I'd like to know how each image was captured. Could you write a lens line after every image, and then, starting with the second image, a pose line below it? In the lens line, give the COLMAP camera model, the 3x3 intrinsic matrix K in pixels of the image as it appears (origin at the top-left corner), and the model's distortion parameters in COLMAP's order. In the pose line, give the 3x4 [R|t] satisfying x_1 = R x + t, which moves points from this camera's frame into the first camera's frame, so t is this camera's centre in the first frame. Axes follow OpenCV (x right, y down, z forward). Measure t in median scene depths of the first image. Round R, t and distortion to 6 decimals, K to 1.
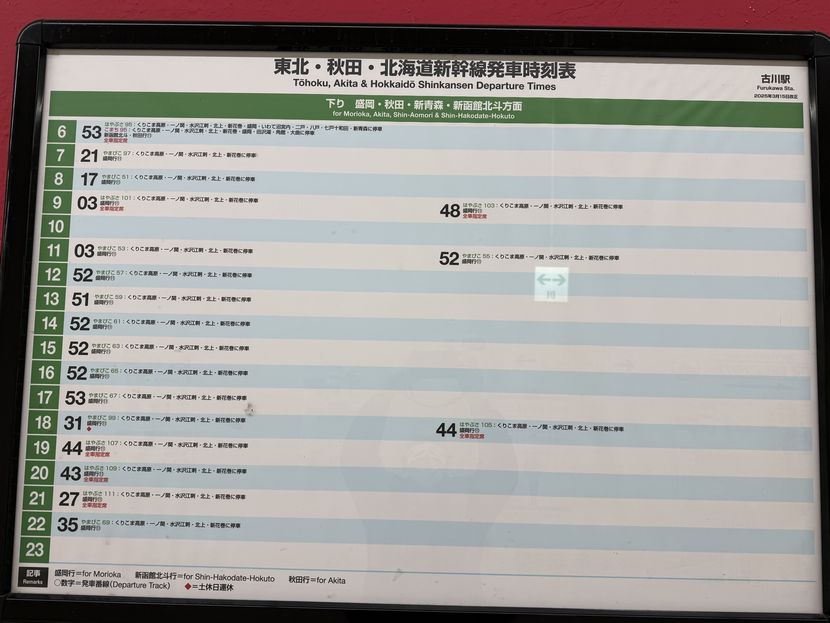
lens RADIAL K [[614.8, 0, 489.3], [0, 614.8, 294.2], [0, 0, 1]] dist [-0.002004, 0.005067]
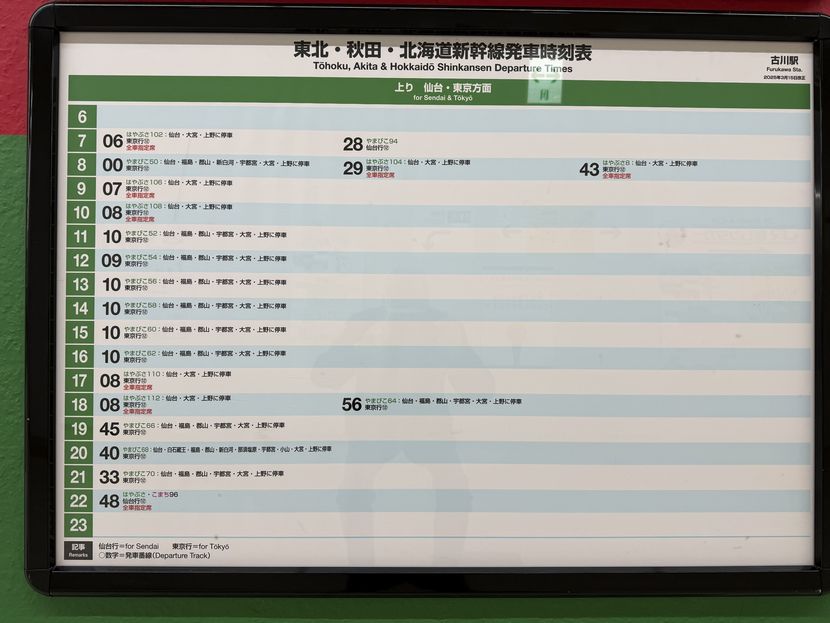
lens RADIAL K [[592.8, 0, 415.0], [0, 592.8, 311.5], [0, 0, 1]] dist [0.000515, -0.000909]
pose [[0.999462, -0.015451, 0.028923, -0.188113], [0.013550, 0.997807, 0.064790, -0.003838], [-0.029860, -0.064363, 0.997480, 0.003129]]
